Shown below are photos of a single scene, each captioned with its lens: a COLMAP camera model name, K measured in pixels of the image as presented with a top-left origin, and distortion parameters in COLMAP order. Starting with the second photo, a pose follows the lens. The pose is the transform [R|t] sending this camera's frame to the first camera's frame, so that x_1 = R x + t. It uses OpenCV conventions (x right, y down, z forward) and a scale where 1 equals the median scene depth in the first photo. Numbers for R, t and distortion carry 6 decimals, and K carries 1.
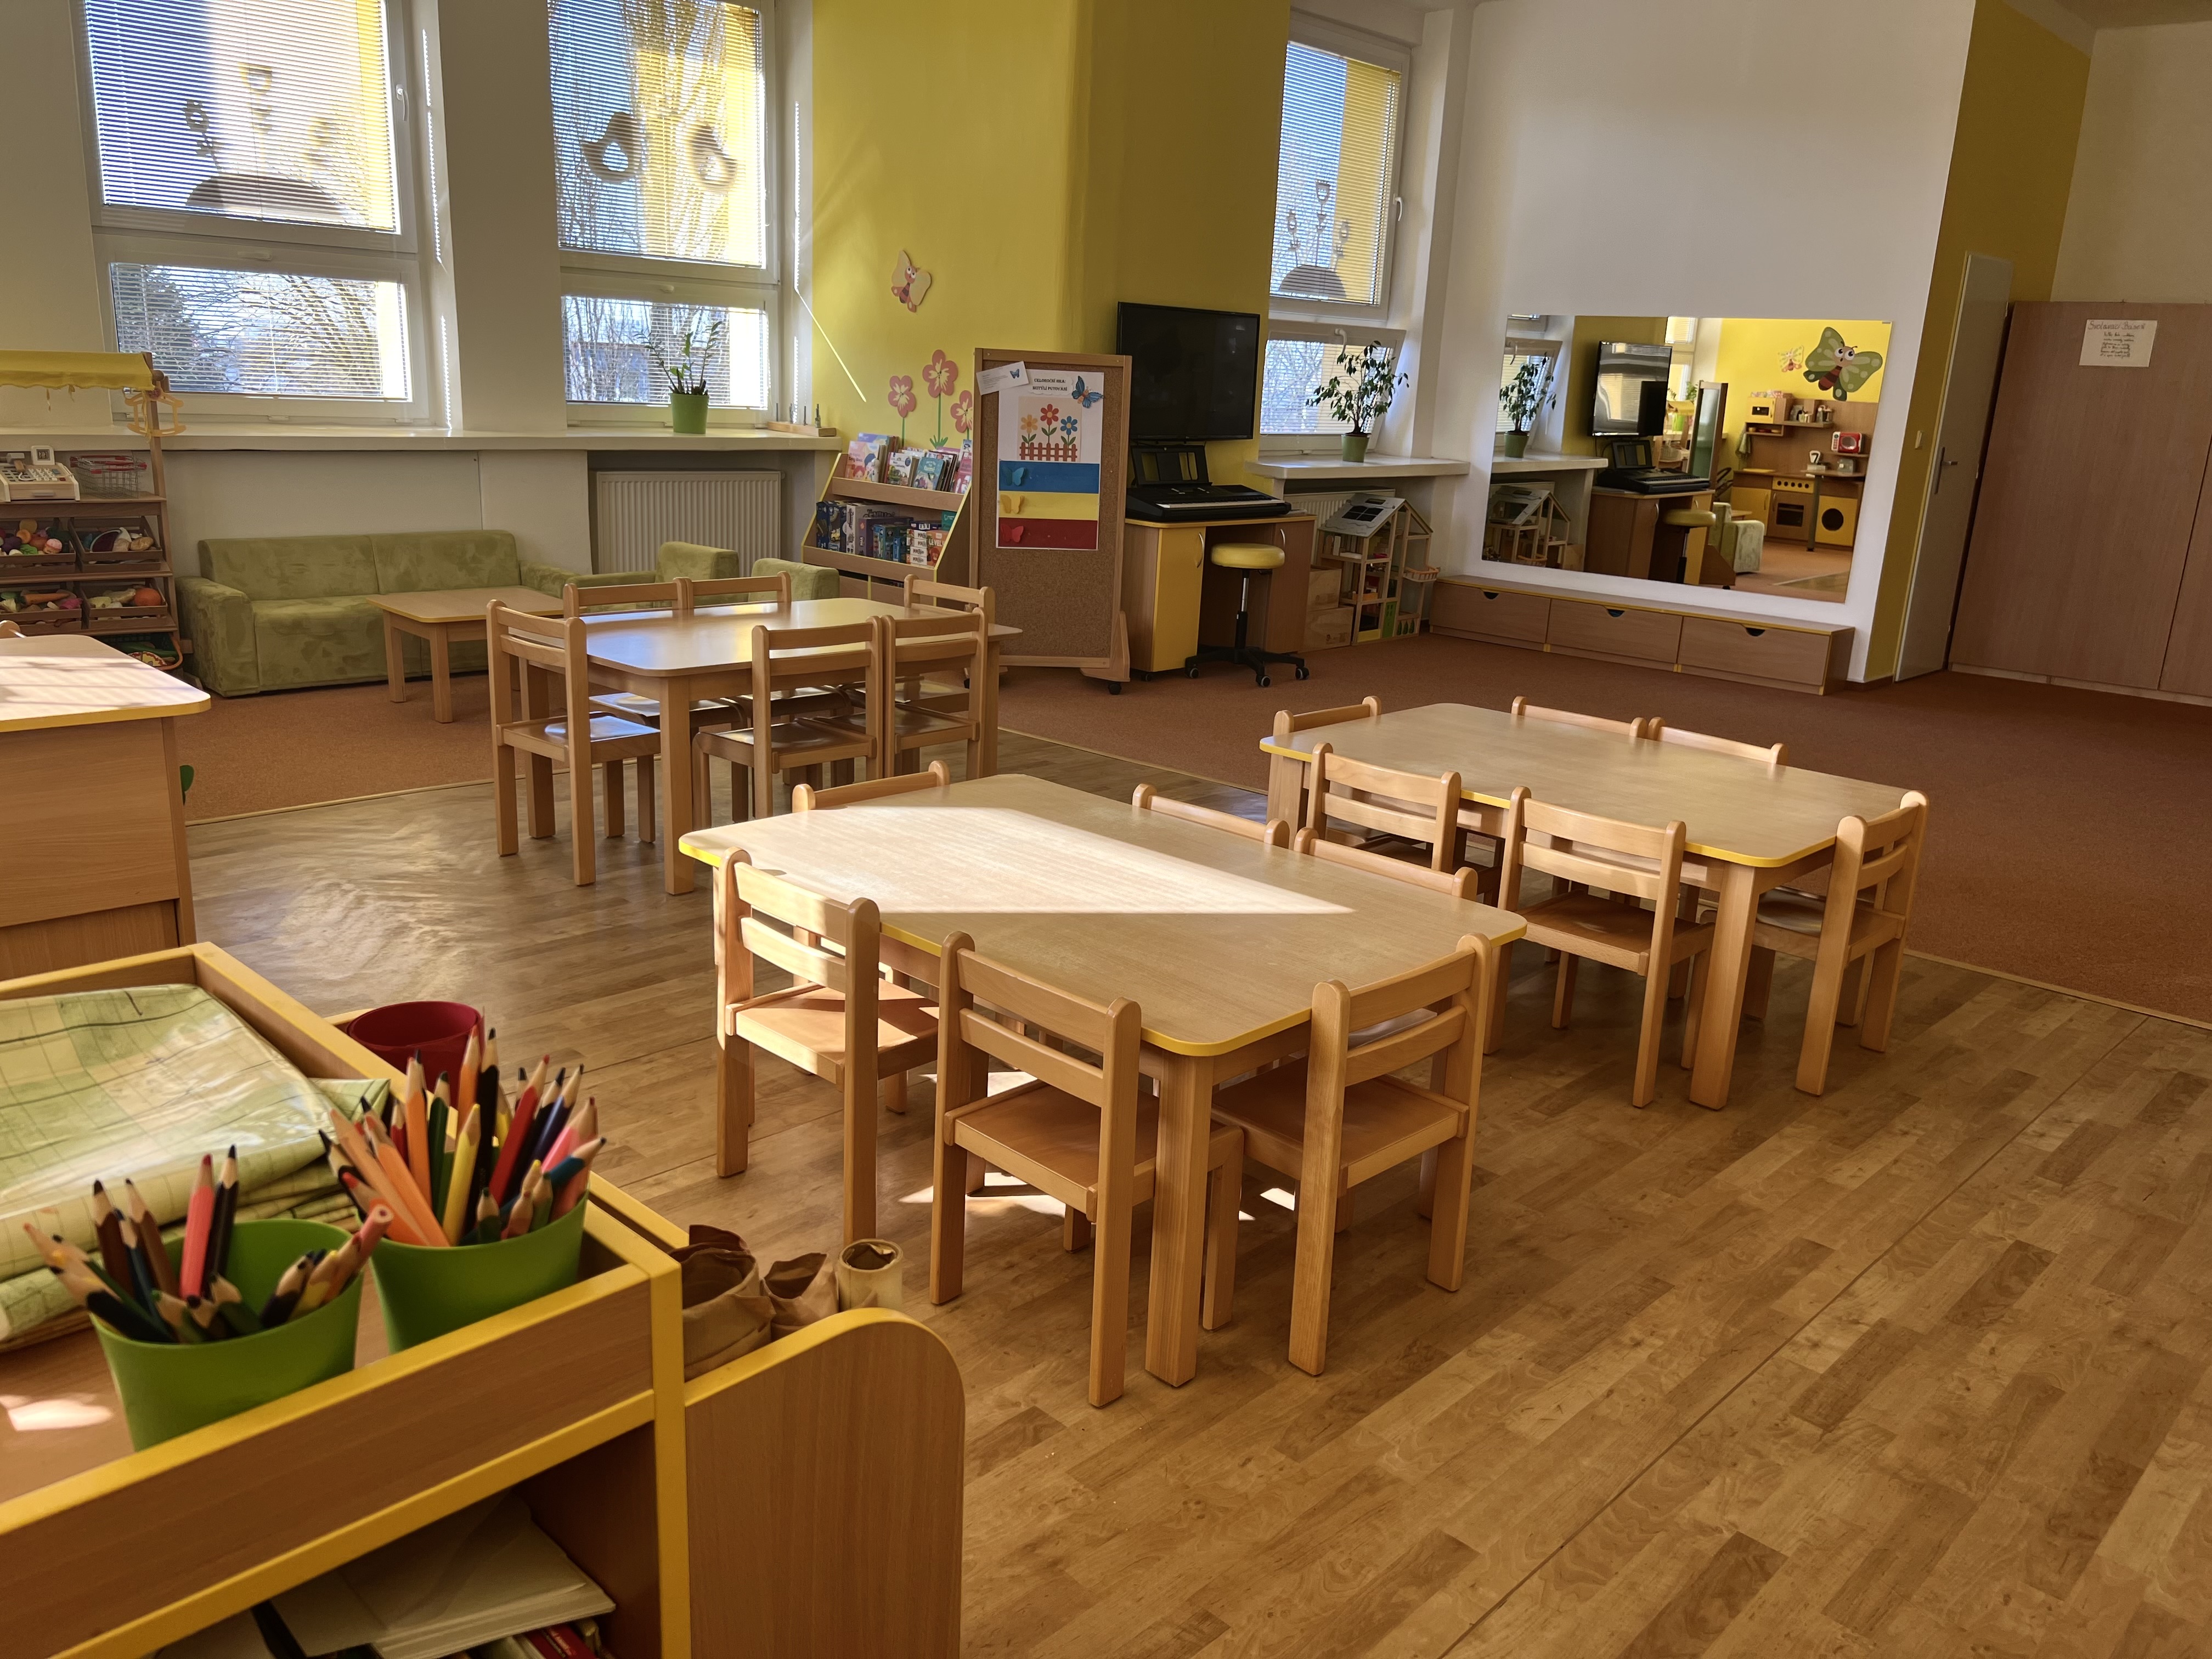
lens RADIAL K [[1679.7, 0, 1106.0], [0, 1679.7, 829.5], [0, 0, 1]] dist [0.001006, 0.011370]
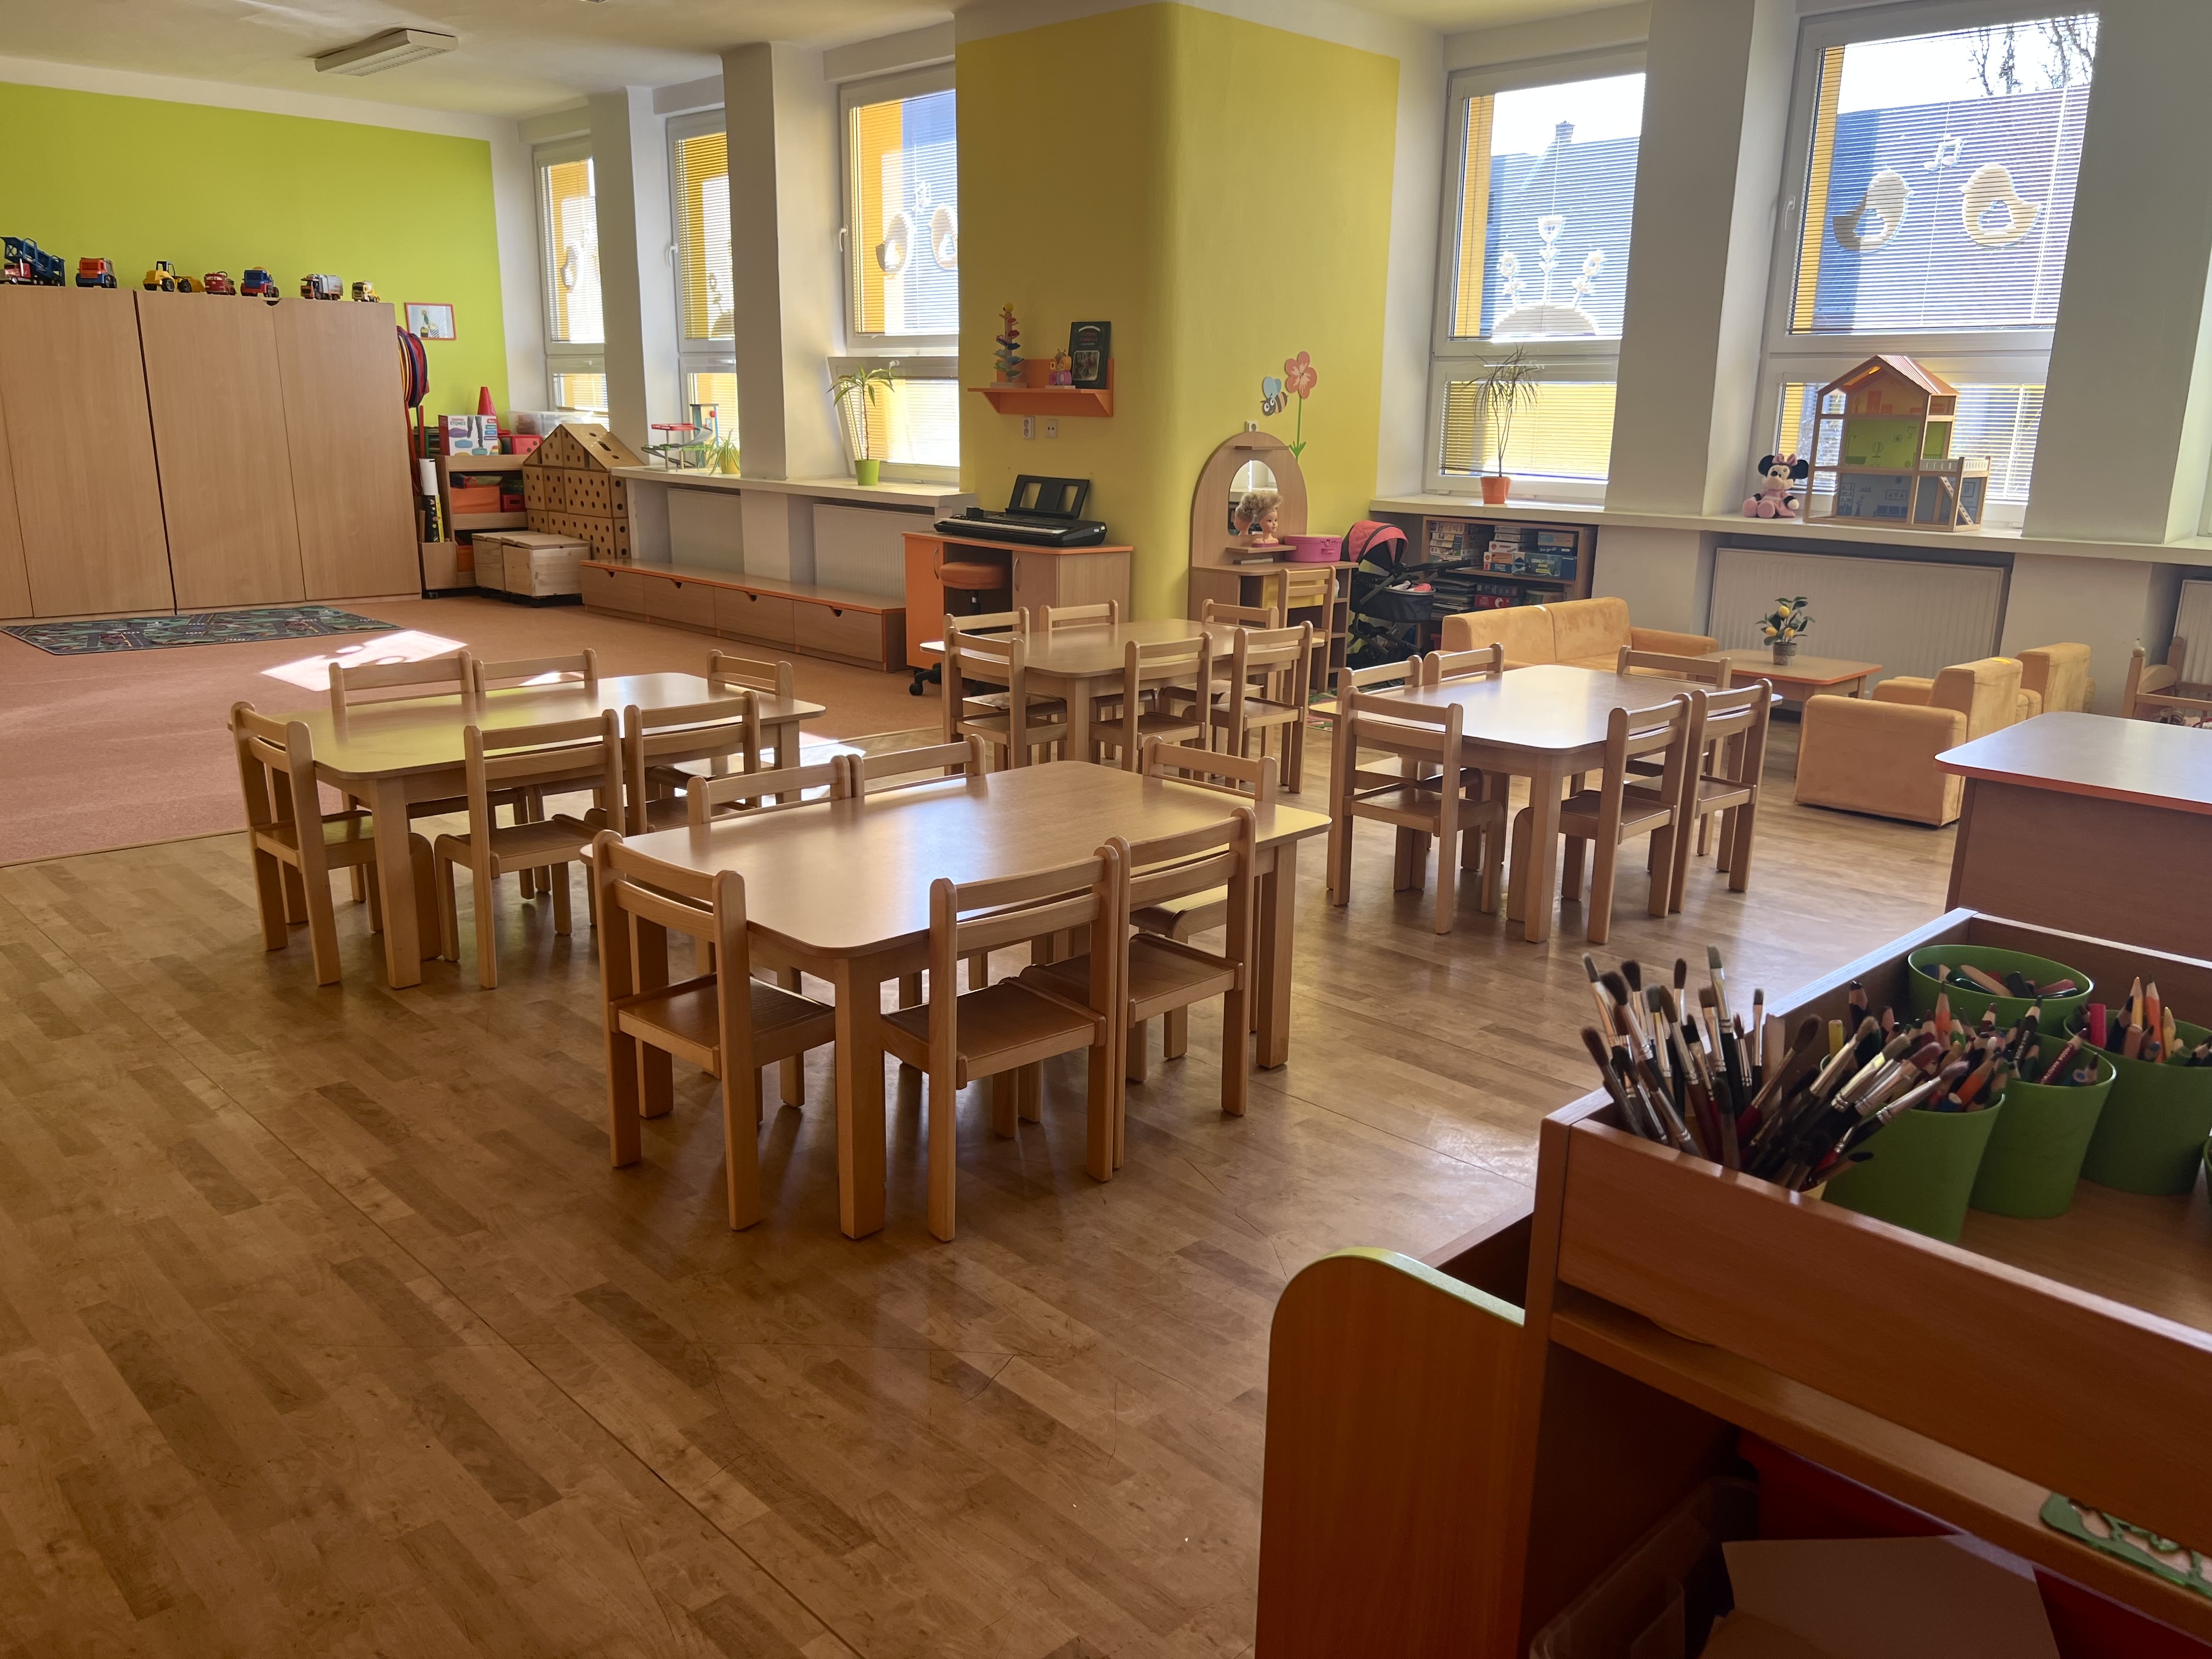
lens RADIAL K [[1679.7, 0, 1106.0], [0, 1679.7, 829.5], [0, 0, 1]] dist [0.001006, 0.011370]
pose [[-0.029714, 0.203918, -0.978537, 1.250149], [-0.274370, 0.939703, 0.204157, -0.284015], [0.961165, 0.274548, 0.028027, 1.151183]]
